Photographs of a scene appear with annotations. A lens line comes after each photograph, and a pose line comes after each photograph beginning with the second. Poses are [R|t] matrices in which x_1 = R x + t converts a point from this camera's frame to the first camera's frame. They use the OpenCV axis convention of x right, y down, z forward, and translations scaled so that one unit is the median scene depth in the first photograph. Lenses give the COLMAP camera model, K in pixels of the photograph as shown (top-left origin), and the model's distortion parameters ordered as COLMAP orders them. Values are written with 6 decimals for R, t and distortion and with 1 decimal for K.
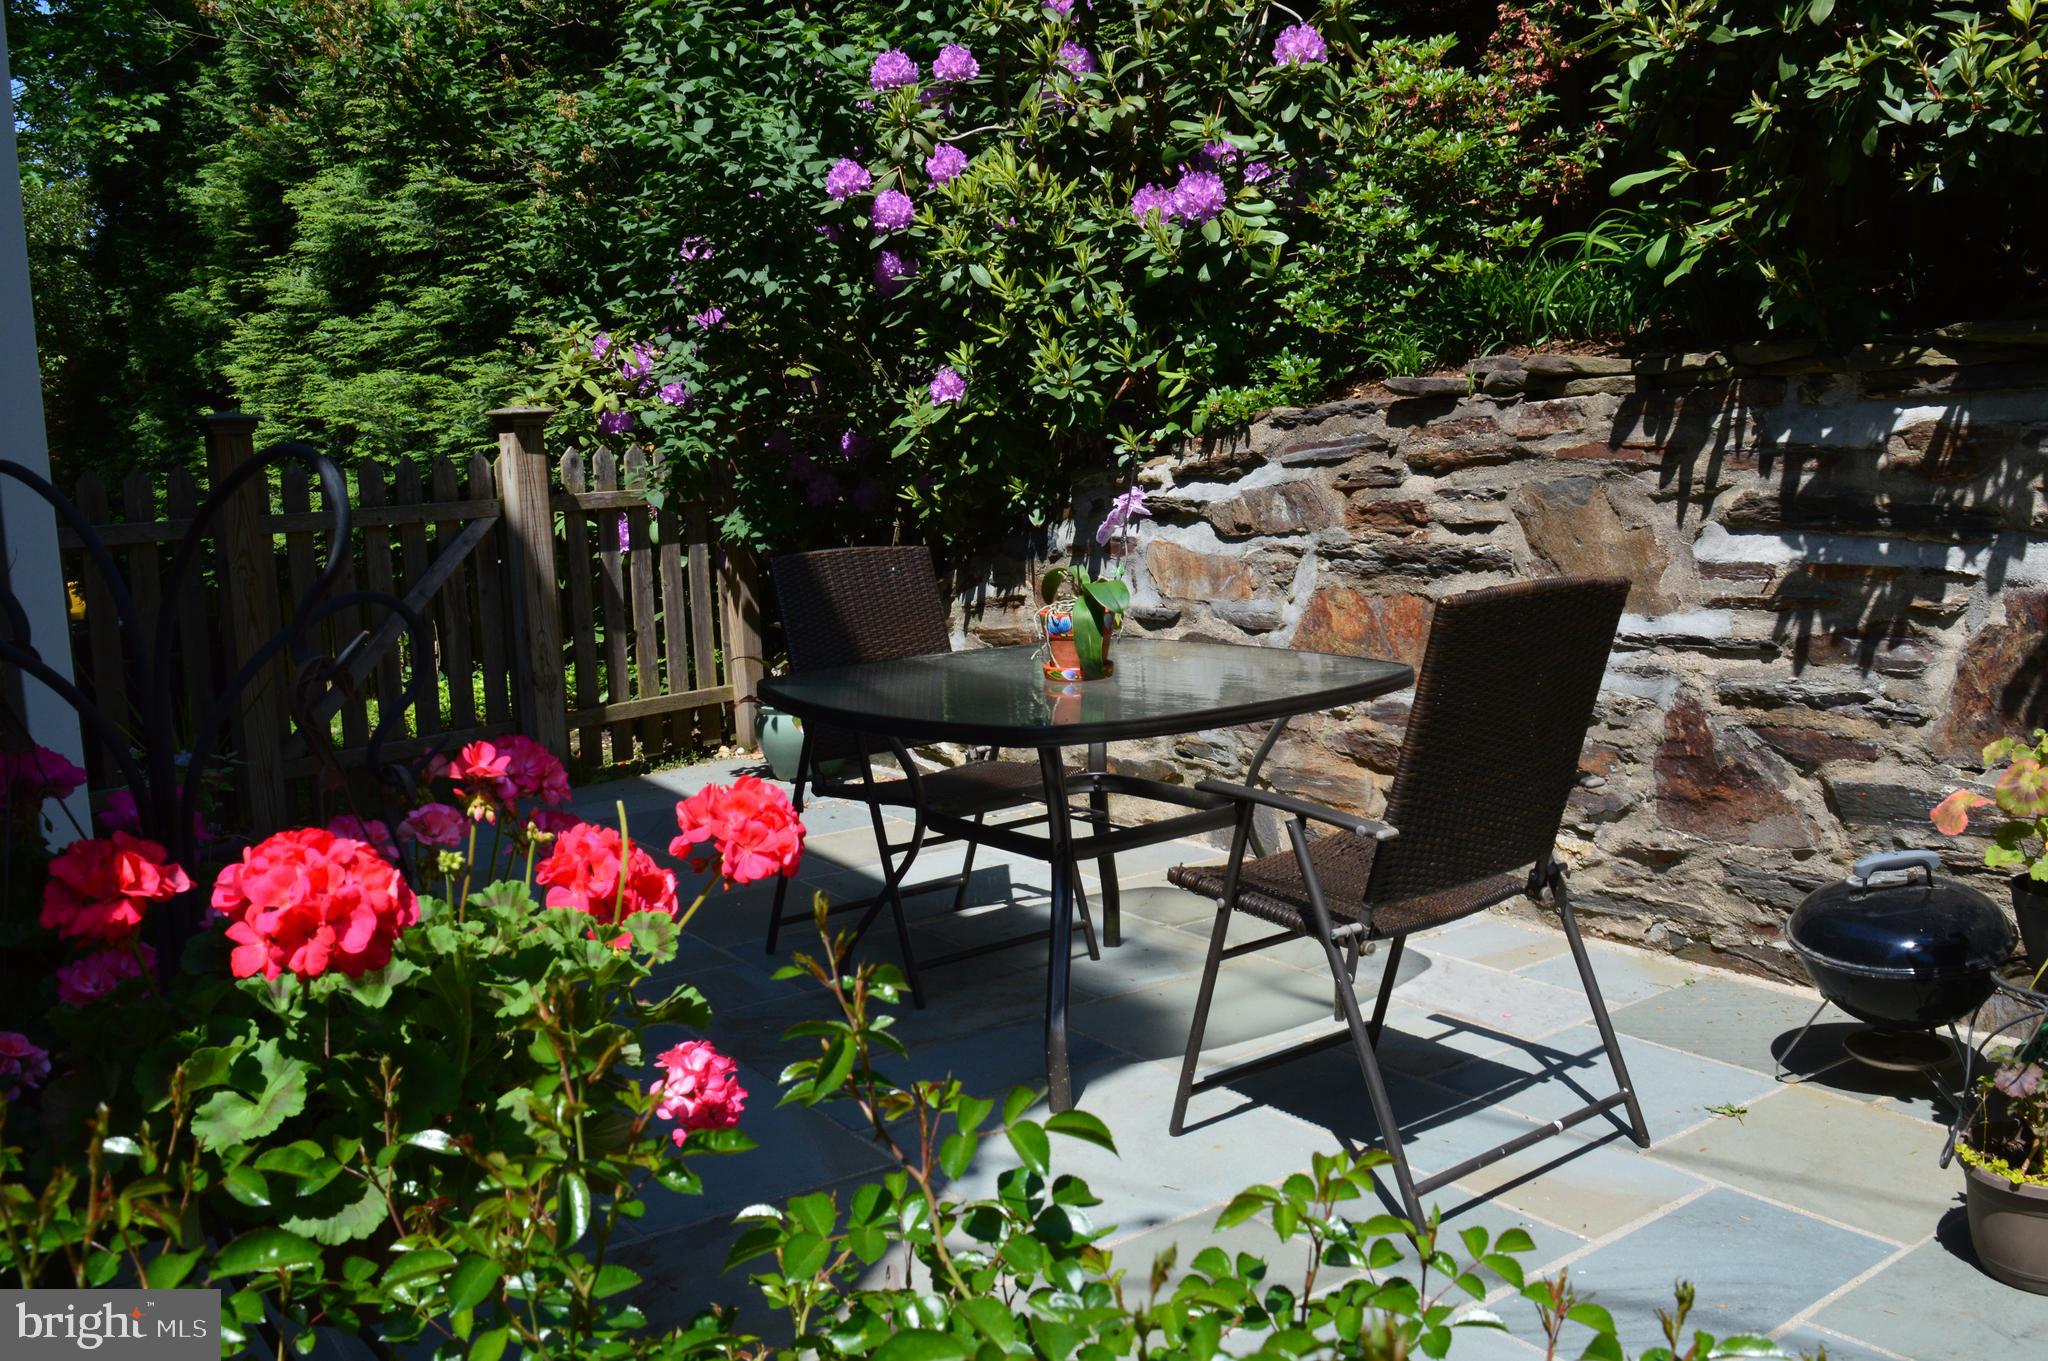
lens RADIAL K [[1682.6, 0, 1024.0], [0, 1682.6, 680.5], [0, 0, 1]] dist [-0.069040, 0.005585]
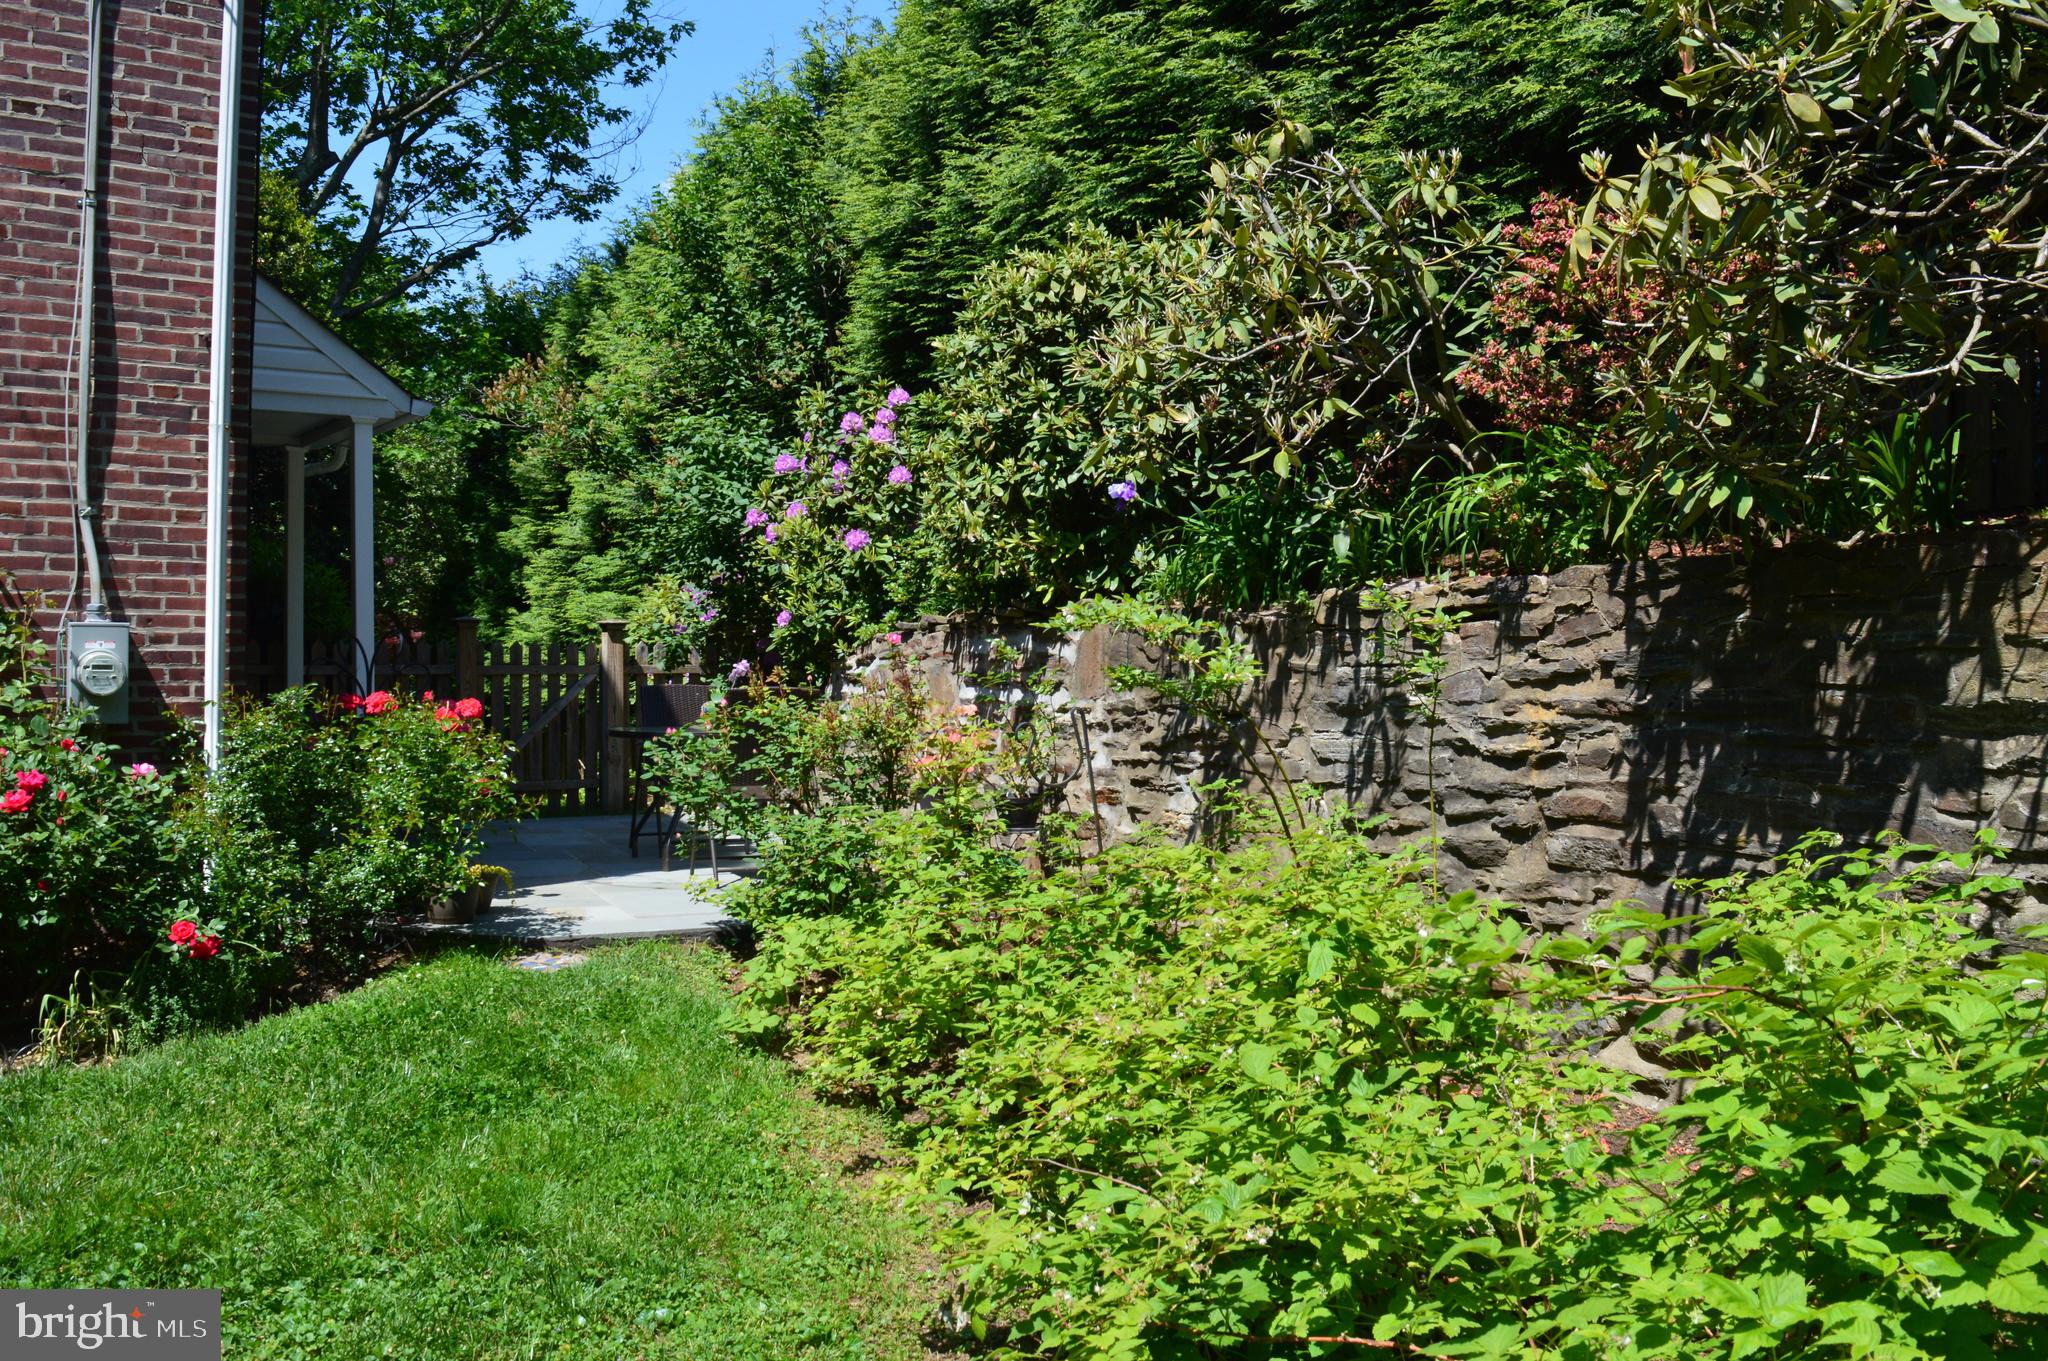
lens RADIAL K [[1682.6, 0, 1024.0], [0, 1682.6, 680.5], [0, 0, 1]] dist [-0.069040, 0.005585]
pose [[0.979668, 0.043235, -0.195913, 0.334186], [-0.068162, 0.990145, -0.122338, 0.069161], [0.188693, 0.133204, 0.972960, -0.490070]]
